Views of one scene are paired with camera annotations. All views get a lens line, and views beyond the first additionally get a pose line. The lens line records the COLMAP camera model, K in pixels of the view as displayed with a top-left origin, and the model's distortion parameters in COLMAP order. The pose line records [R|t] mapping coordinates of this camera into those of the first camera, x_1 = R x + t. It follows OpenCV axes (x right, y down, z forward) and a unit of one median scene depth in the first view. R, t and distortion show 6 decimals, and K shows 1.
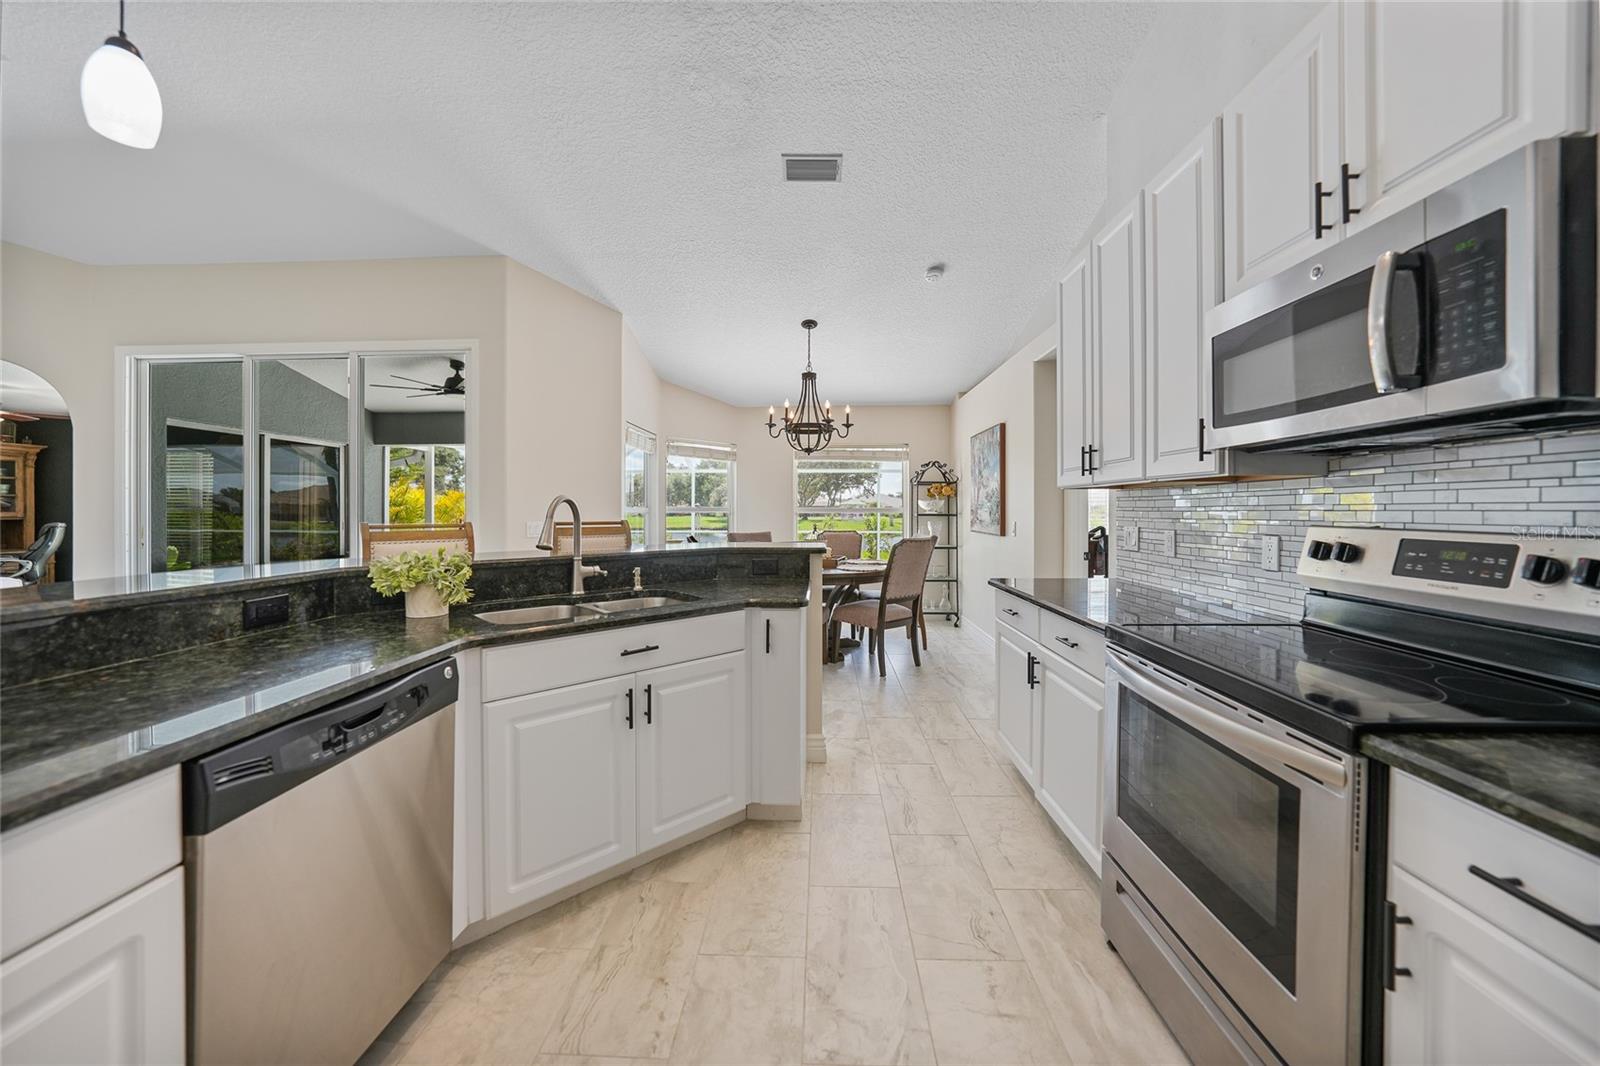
lens RADIAL K [[559.0, 0, 812.1], [0, 559.0, 511.4], [0, 0, 1]] dist [-0.018342, 0.003705]
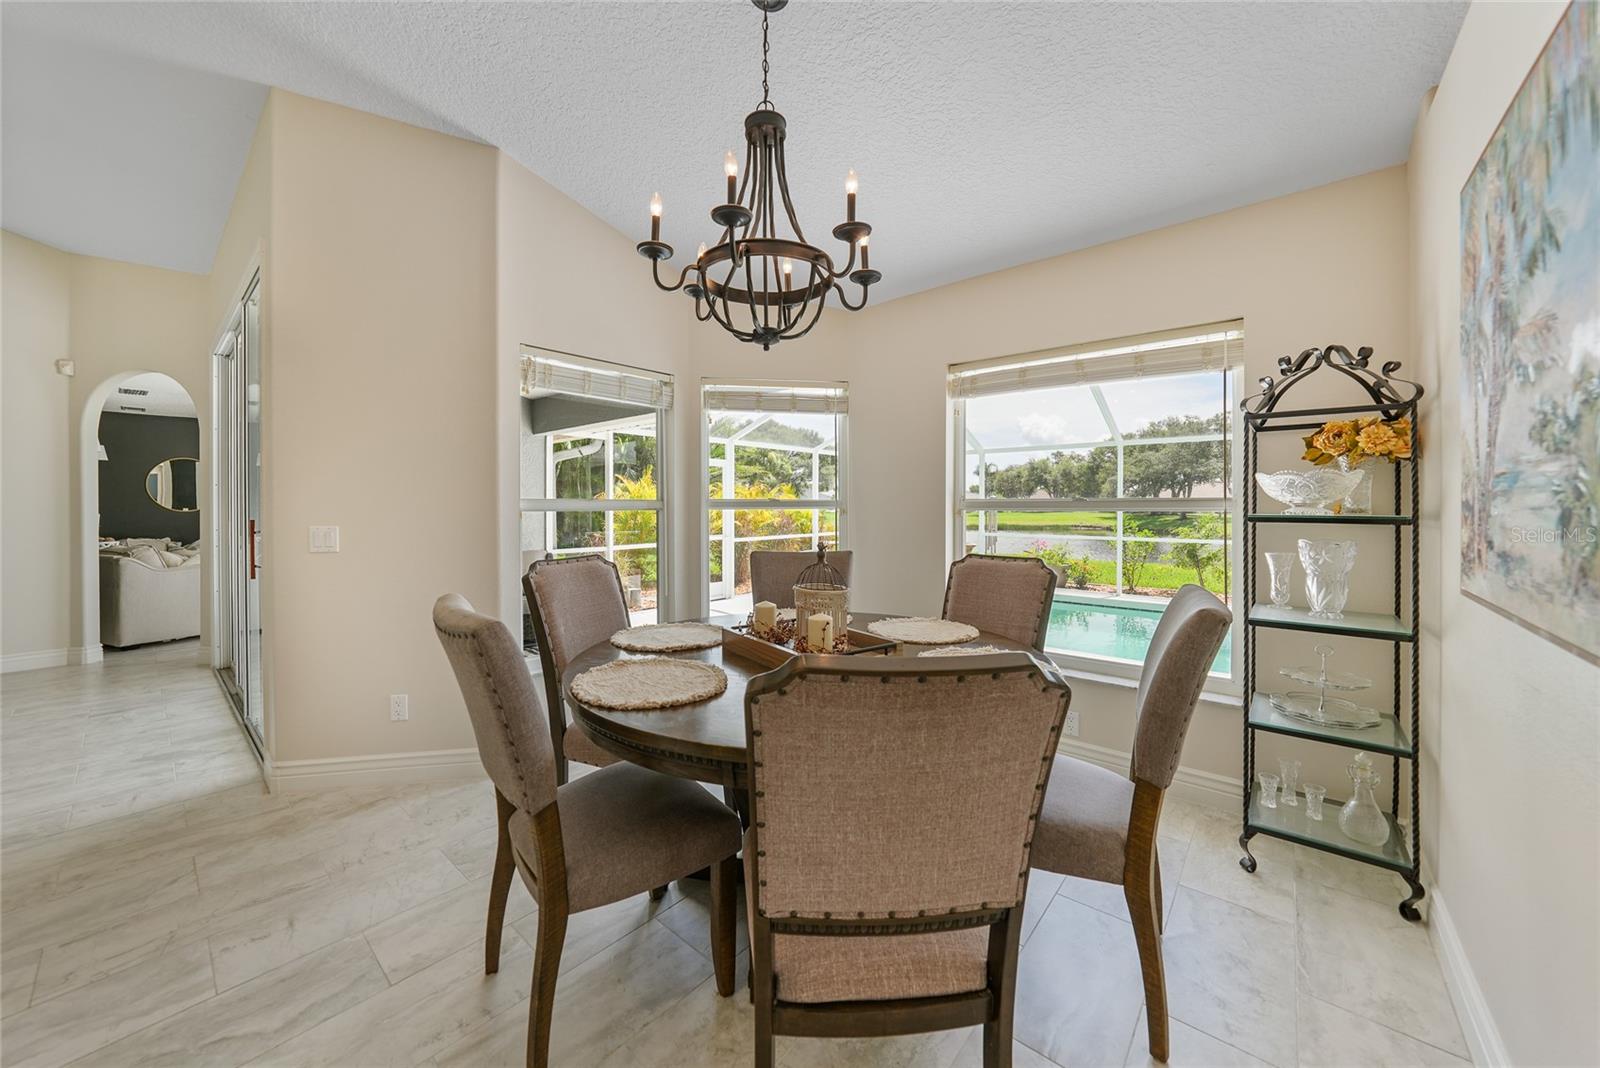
lens RADIAL K [[589.1, 0, 815.6], [0, 589.1, 510.6], [0, 0, 1]] dist [-0.011411, 0.002171]
pose [[0.793634, 0.003612, -0.608384, 0.191887], [0.000989, 0.999973, 0.007227, -0.000868], [0.608394, -0.006338, 0.793610, 0.564066]]
